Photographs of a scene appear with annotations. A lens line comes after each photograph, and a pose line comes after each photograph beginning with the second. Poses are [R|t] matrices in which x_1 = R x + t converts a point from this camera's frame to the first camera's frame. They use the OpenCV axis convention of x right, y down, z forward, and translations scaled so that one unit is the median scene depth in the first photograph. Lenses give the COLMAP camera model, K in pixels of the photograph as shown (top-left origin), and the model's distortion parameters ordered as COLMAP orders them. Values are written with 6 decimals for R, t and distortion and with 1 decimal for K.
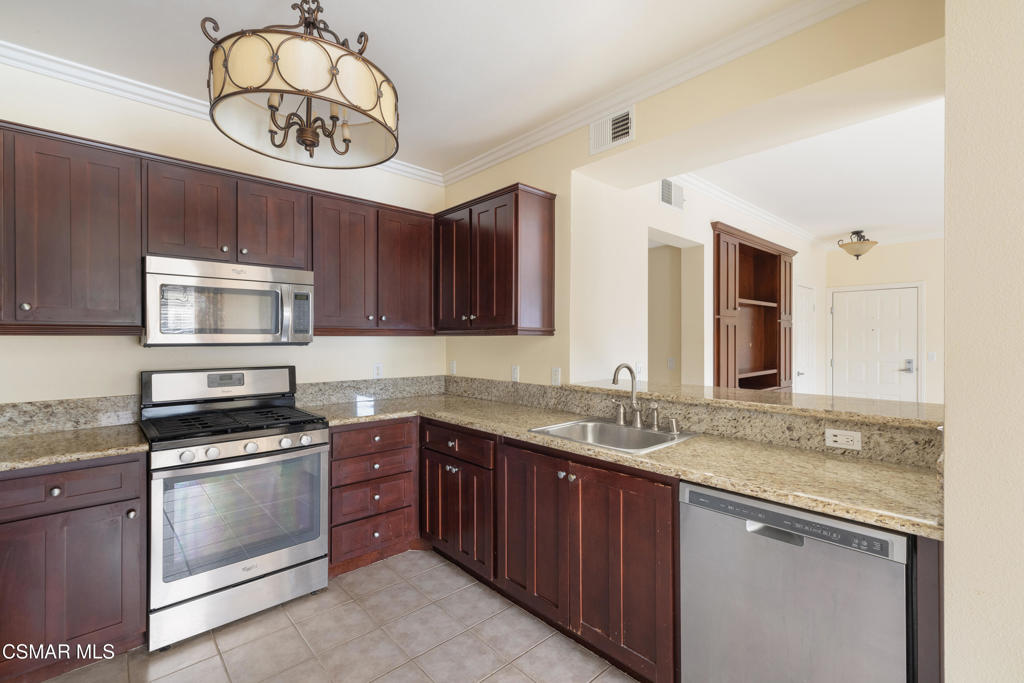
lens RADIAL K [[448.5, 0, 516.4], [0, 448.5, 338.6], [0, 0, 1]] dist [0.000944, 0.000381]
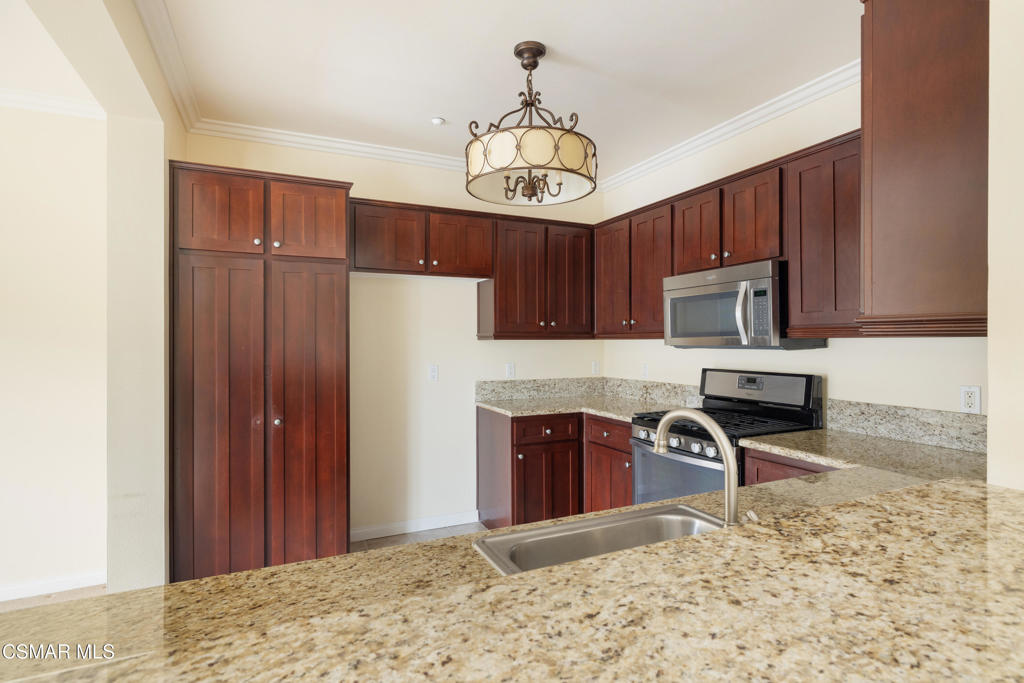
lens RADIAL K [[518.0, 0, 512.0], [0, 518.0, 341.5], [0, 0, 1]] dist [-0.000508, -0.000198]
pose [[-0.306130, 0.003578, -0.951983, 0.637972], [0.005111, 0.999985, 0.002115, -0.004452], [0.951976, -0.004218, -0.306144, 0.891717]]
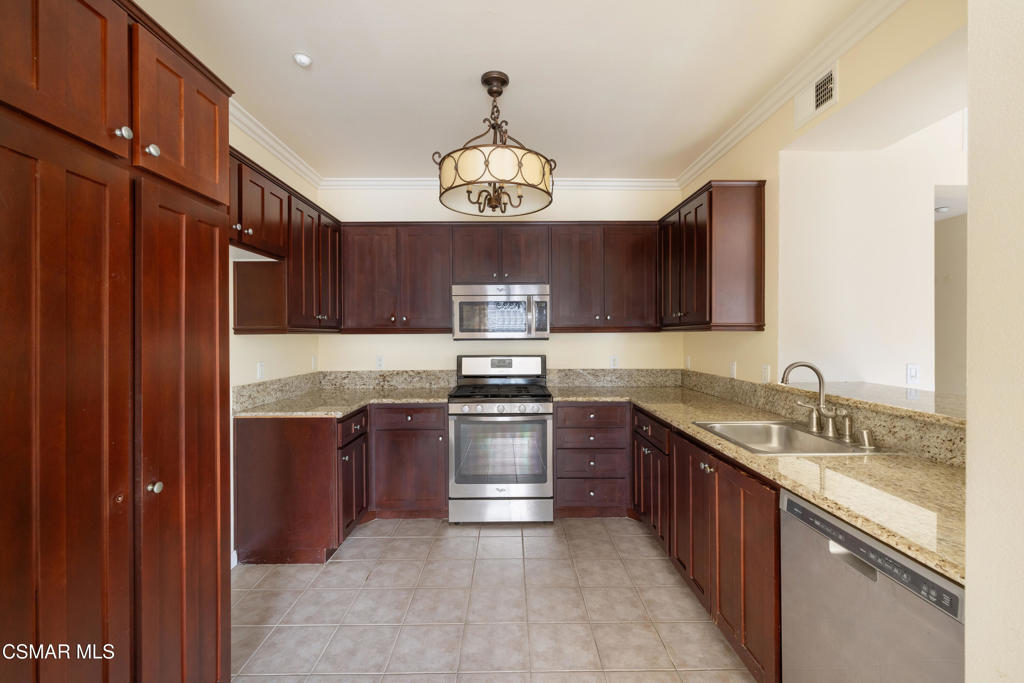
lens RADIAL K [[435.5, 0, 517.6], [0, 435.5, 335.8], [0, 0, 1]] dist [-0.001734, -0.000144]
pose [[0.744474, -0.001679, -0.667650, 0.361212], [0.004585, 0.999986, 0.002598, -0.001279], [0.667636, -0.004996, 0.744471, -0.027098]]
